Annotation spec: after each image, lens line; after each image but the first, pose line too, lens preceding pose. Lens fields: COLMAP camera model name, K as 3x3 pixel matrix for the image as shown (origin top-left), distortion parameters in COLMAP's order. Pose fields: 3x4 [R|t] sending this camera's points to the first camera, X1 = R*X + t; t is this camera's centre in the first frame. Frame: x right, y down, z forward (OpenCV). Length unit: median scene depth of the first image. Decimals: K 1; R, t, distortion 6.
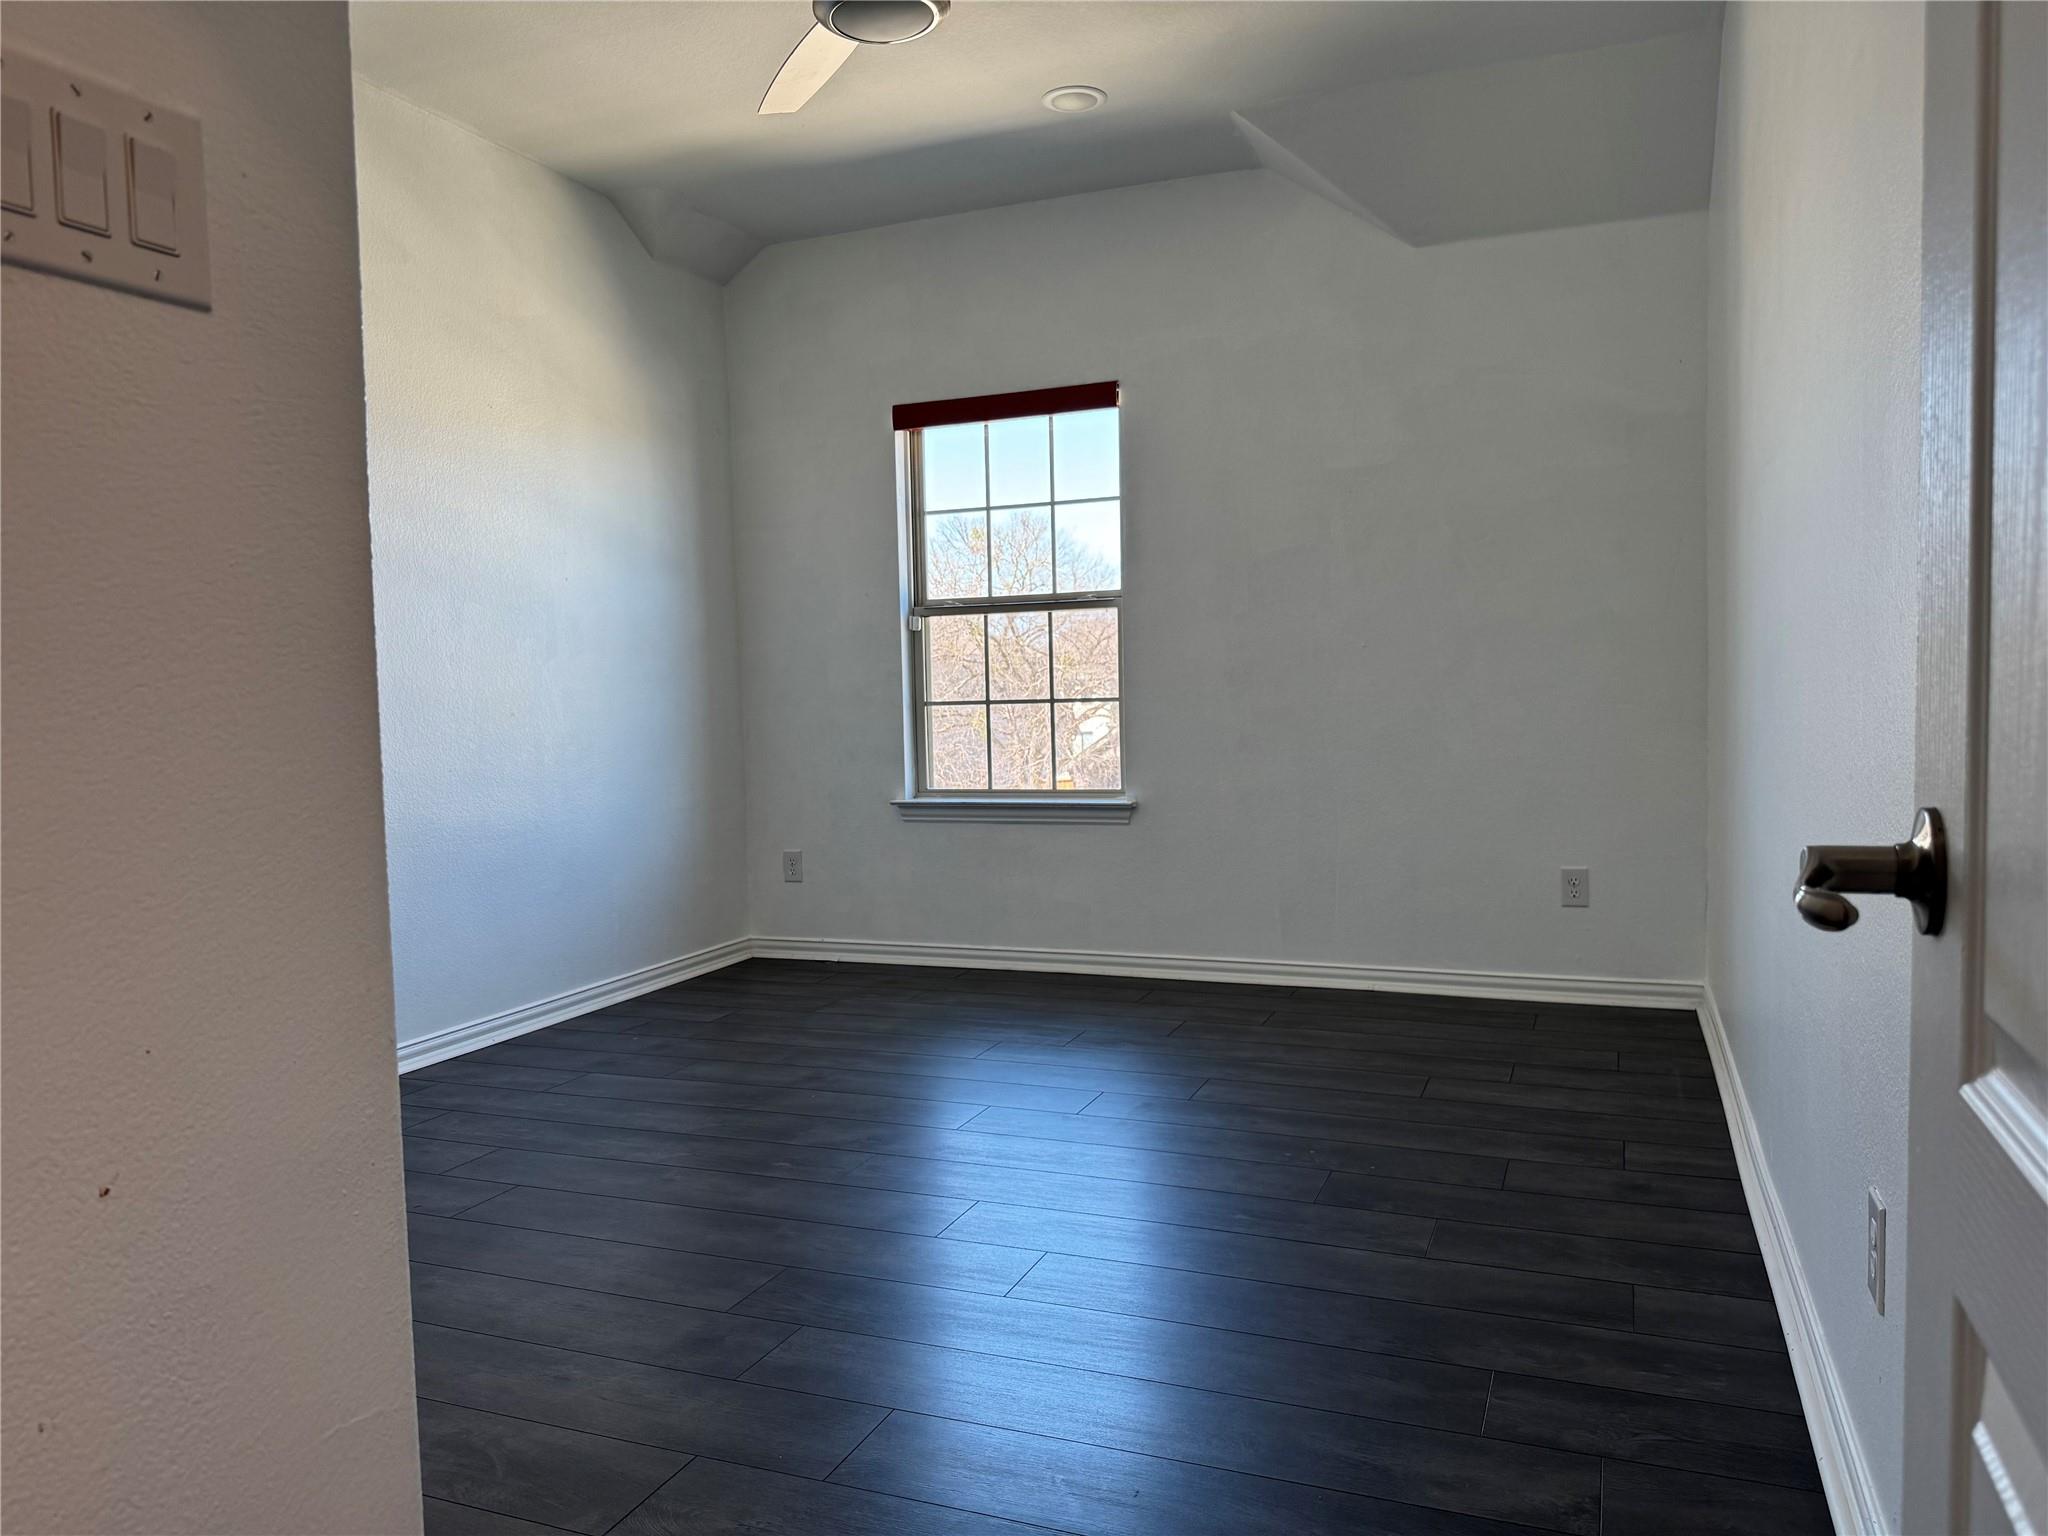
lens RADIAL K [[1453.7, 0, 1027.2], [0, 1453.7, 794.6], [0, 0, 1]] dist [0.183898, -0.424845]
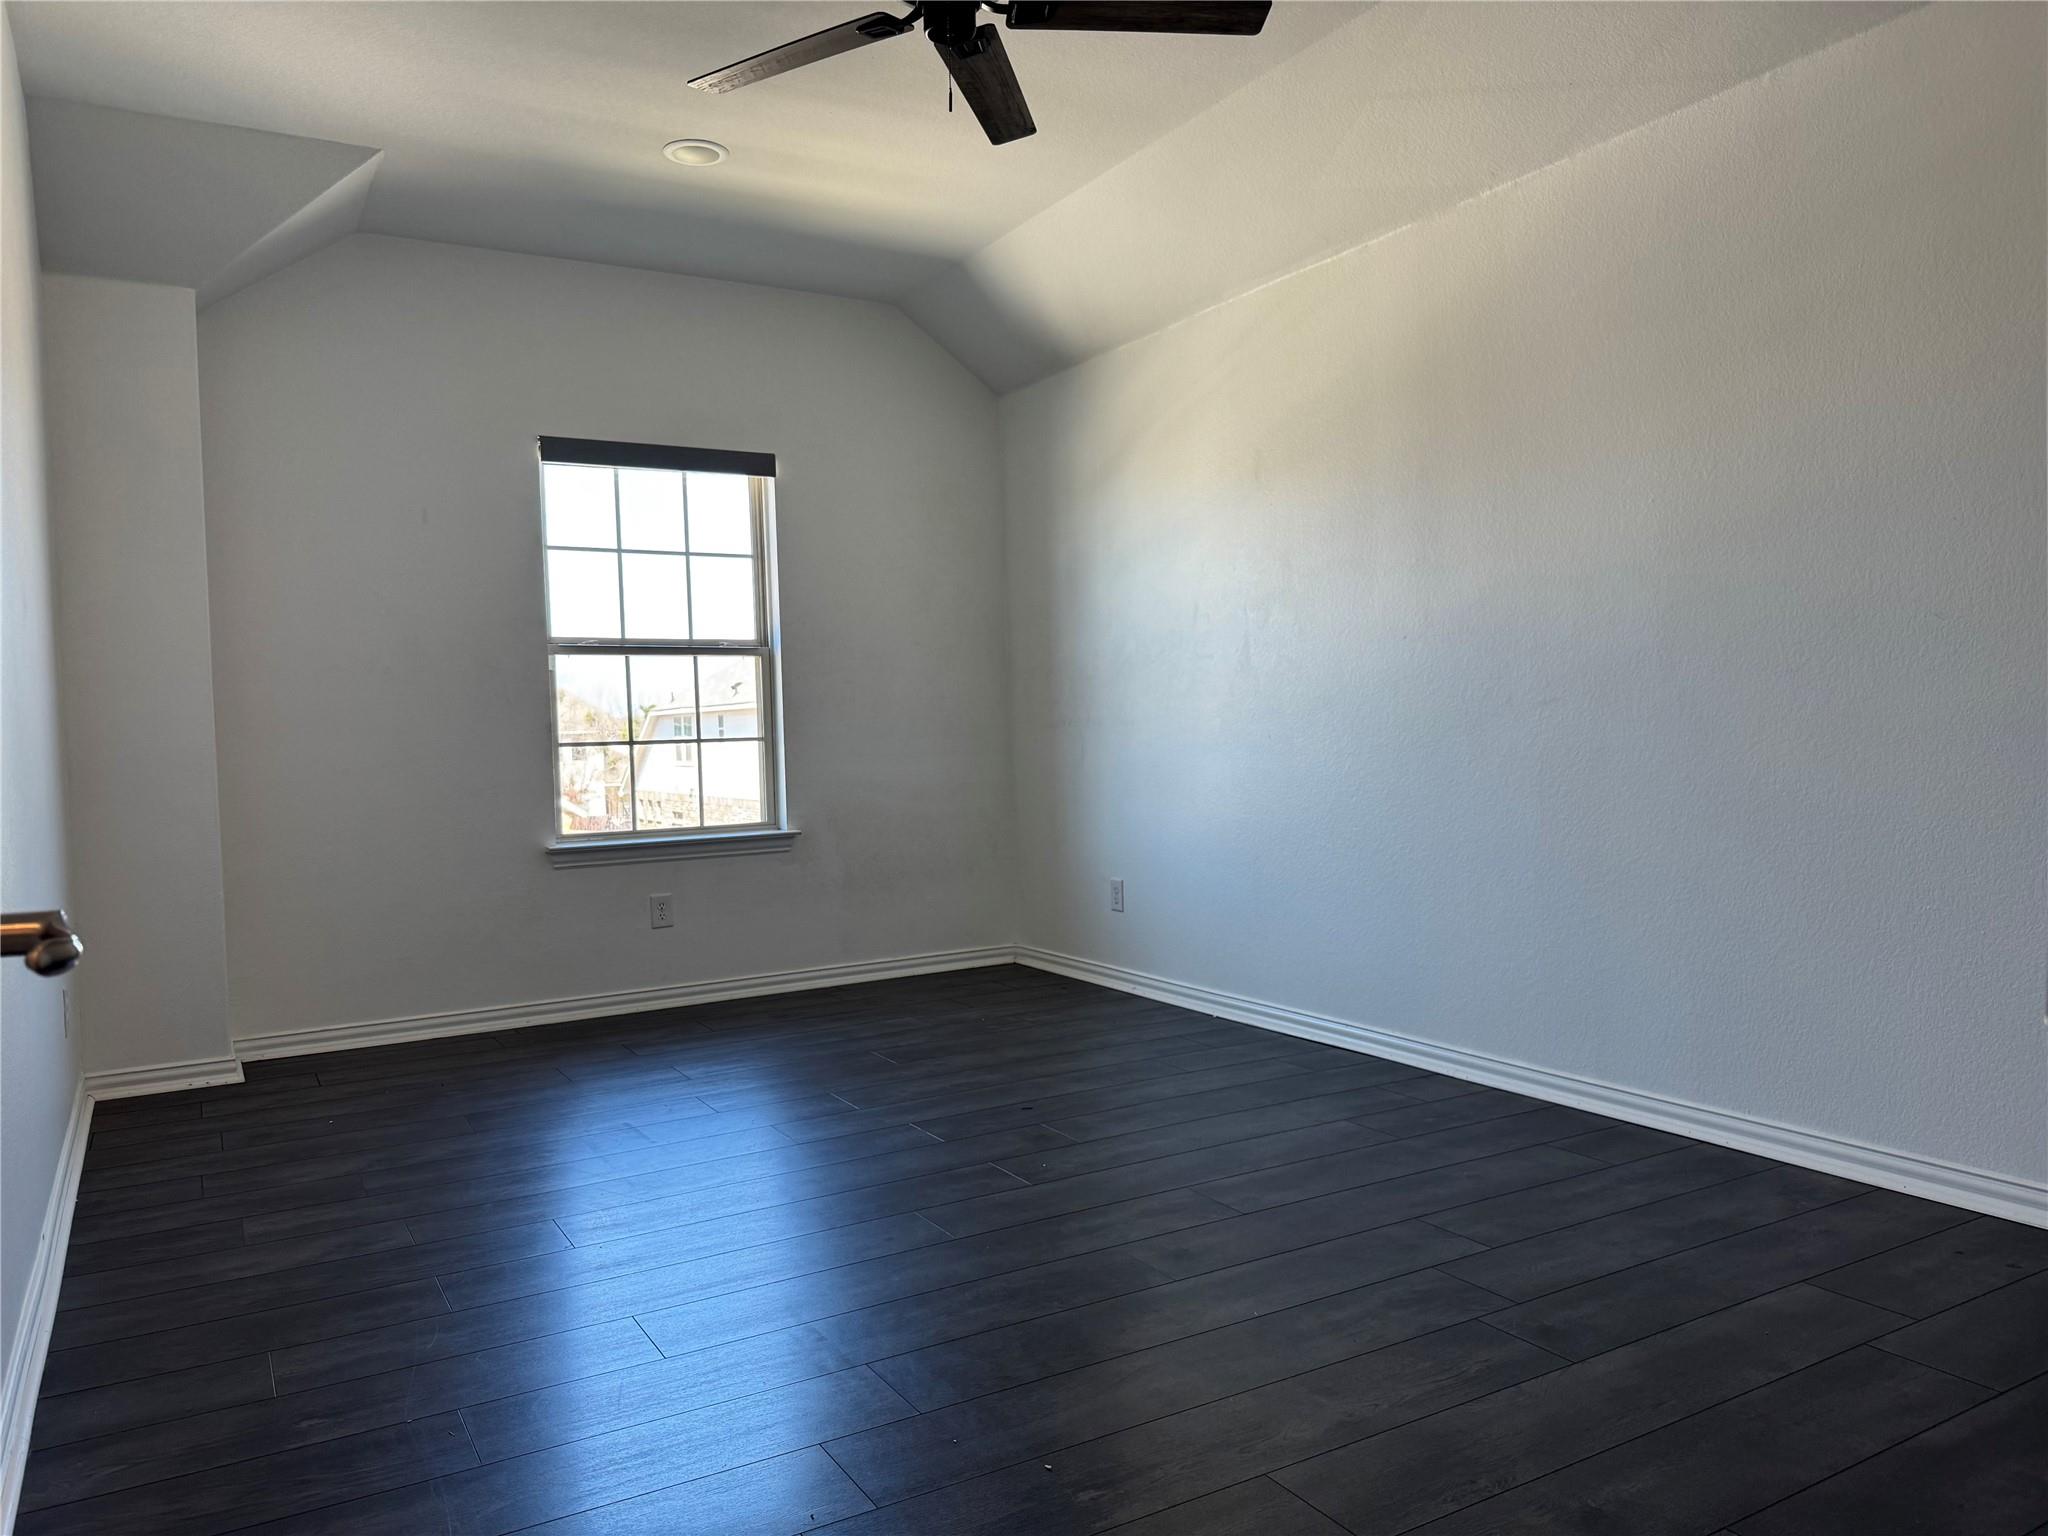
lens RADIAL K [[1453.7, 0, 1027.2], [0, 1453.7, 794.6], [0, 0, 1]] dist [0.183898, -0.424845]
pose [[0.605607, -0.032684, 0.795092, -0.676067], [0.068868, 0.997560, -0.011449, 0.002080], [-0.792778, 0.061690, 0.606381, 0.176112]]
